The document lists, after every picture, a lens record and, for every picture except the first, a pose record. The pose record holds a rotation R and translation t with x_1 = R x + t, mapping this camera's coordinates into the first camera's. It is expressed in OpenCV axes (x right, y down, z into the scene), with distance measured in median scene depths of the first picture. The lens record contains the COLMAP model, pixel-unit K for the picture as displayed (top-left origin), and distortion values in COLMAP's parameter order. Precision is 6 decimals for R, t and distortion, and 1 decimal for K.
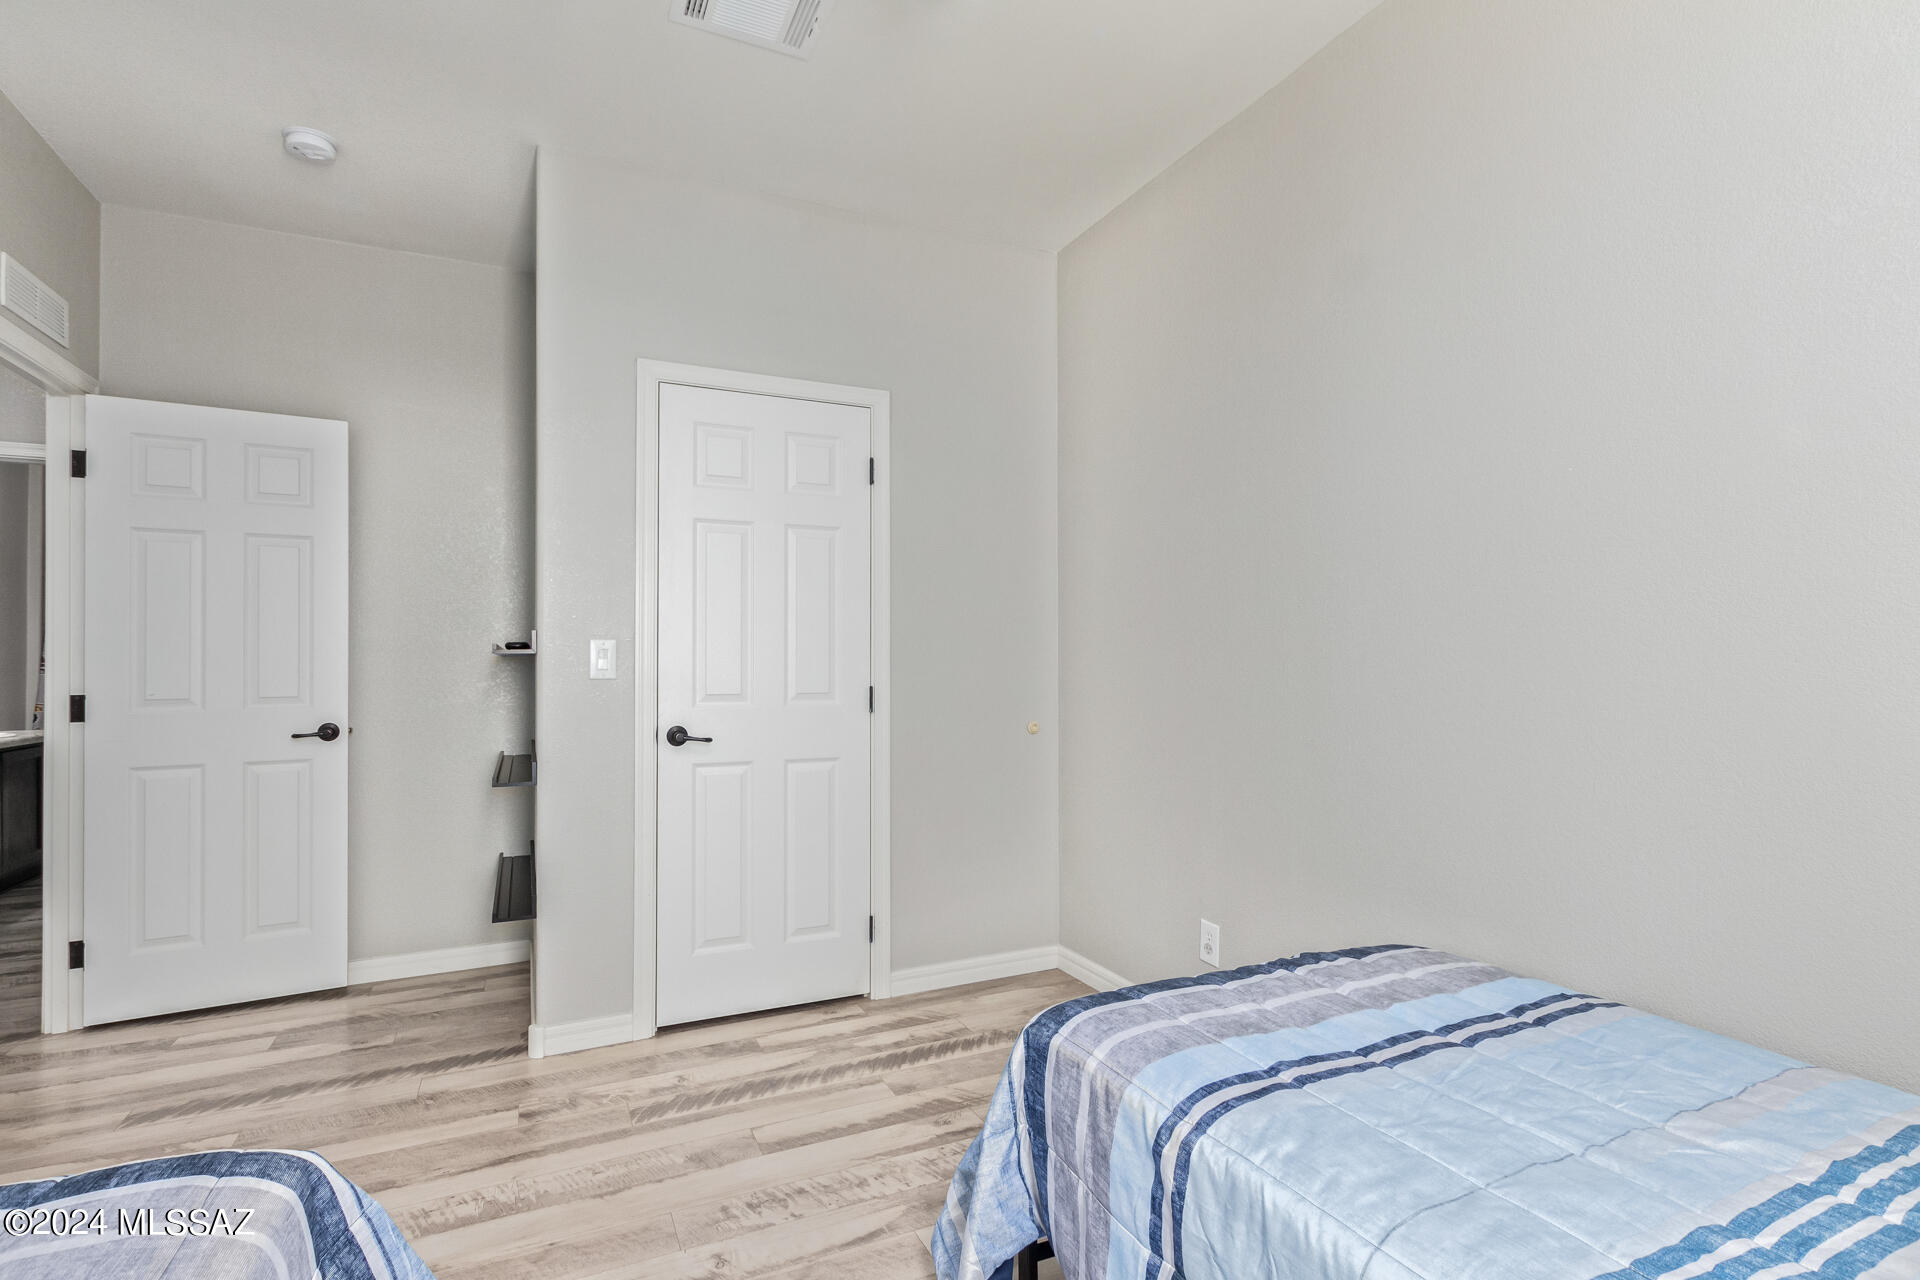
lens RADIAL K [[917.9, 0, 960.0], [0, 917.9, 640.0], [0, 0, 1]] dist [-0.001469, -0.000371]
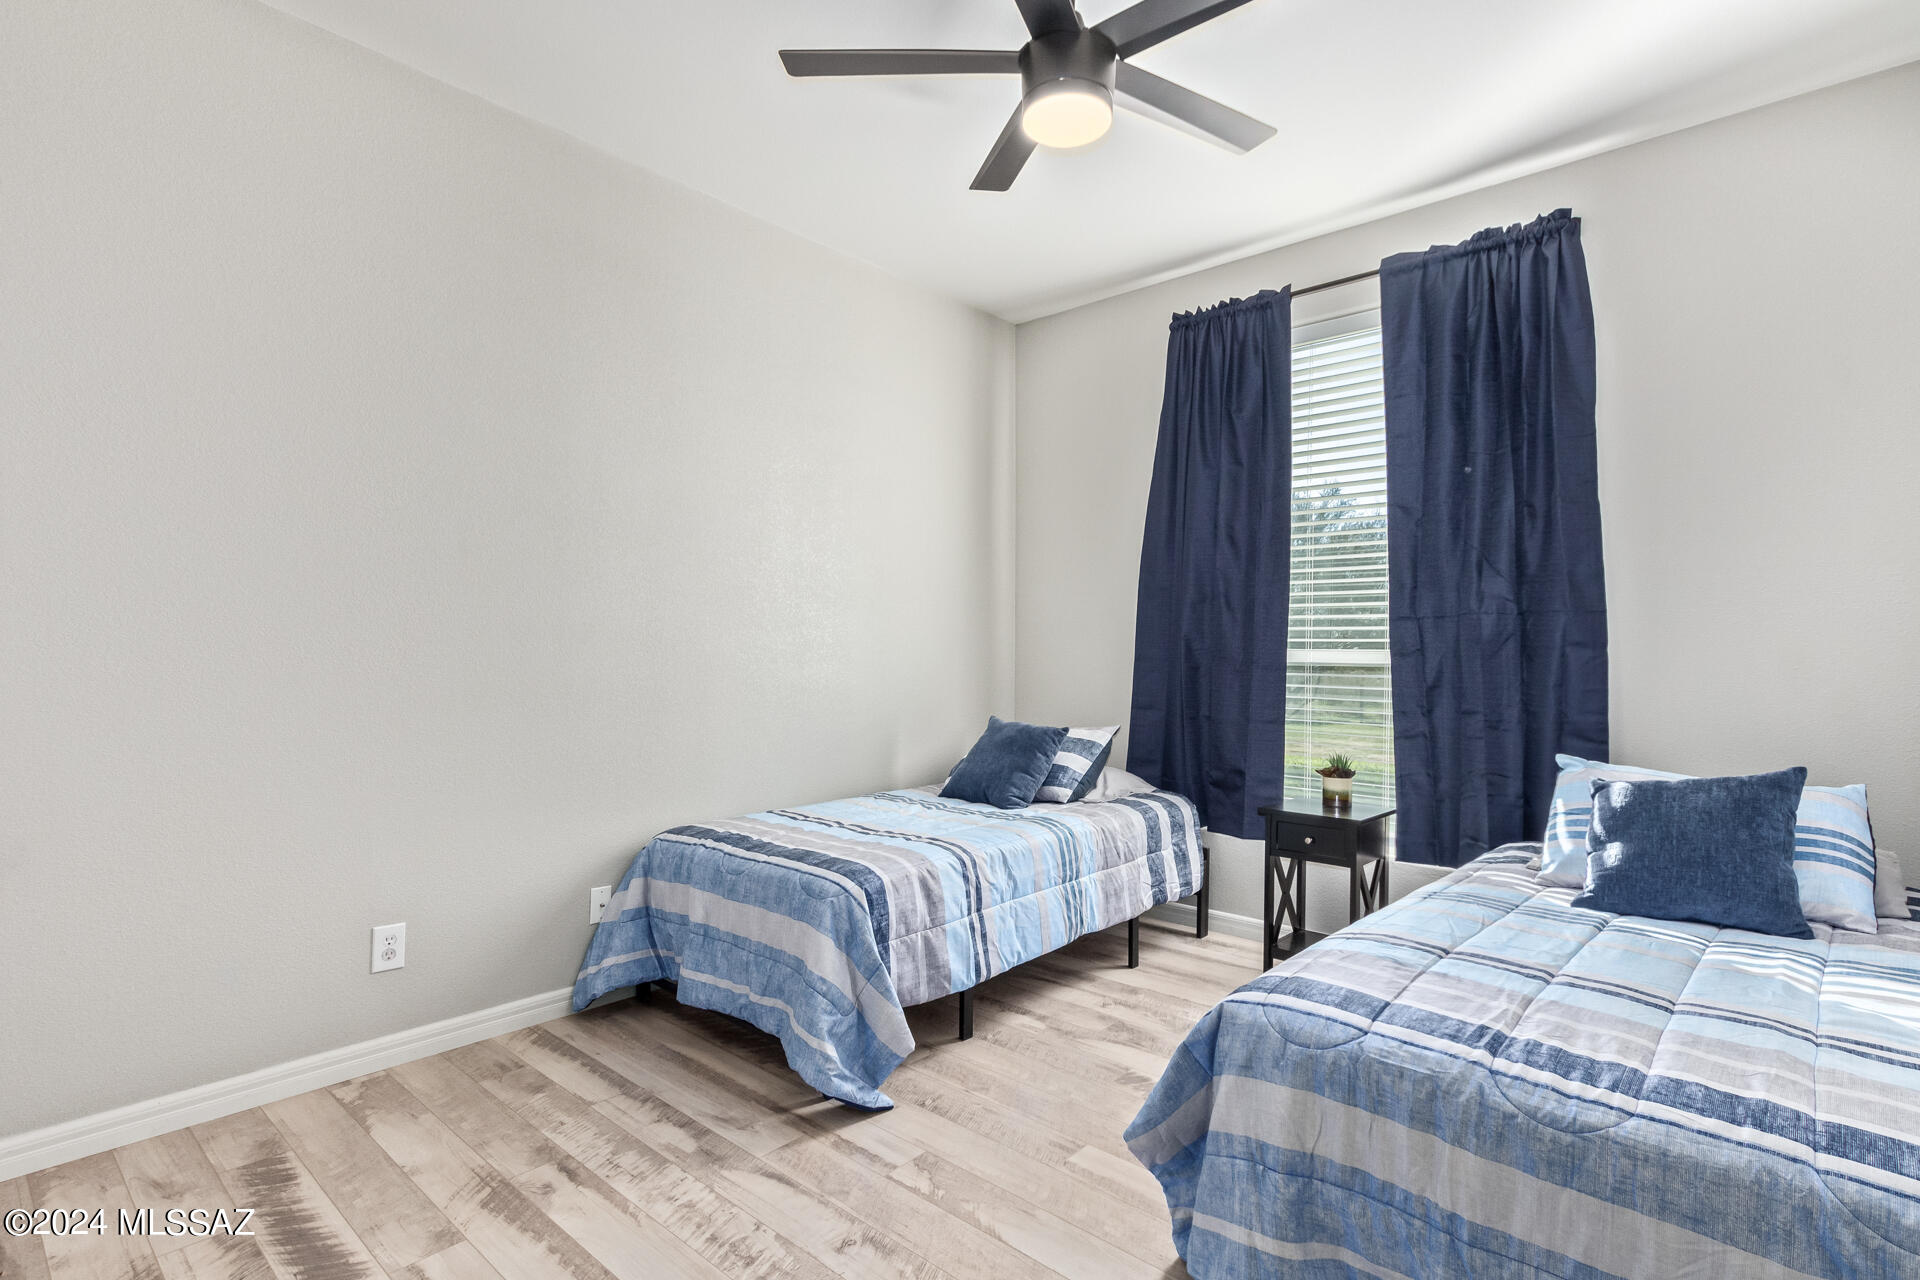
lens RADIAL K [[917.9, 0, 960.0], [0, 917.9, 640.0], [0, 0, 1]] dist [-0.001469, -0.000371]
pose [[-0.392705, 0.014316, 0.919553, -0.901314], [-0.024484, 0.999362, -0.026015, 0.034916], [-0.919338, -0.032731, -0.392104, 0.949740]]
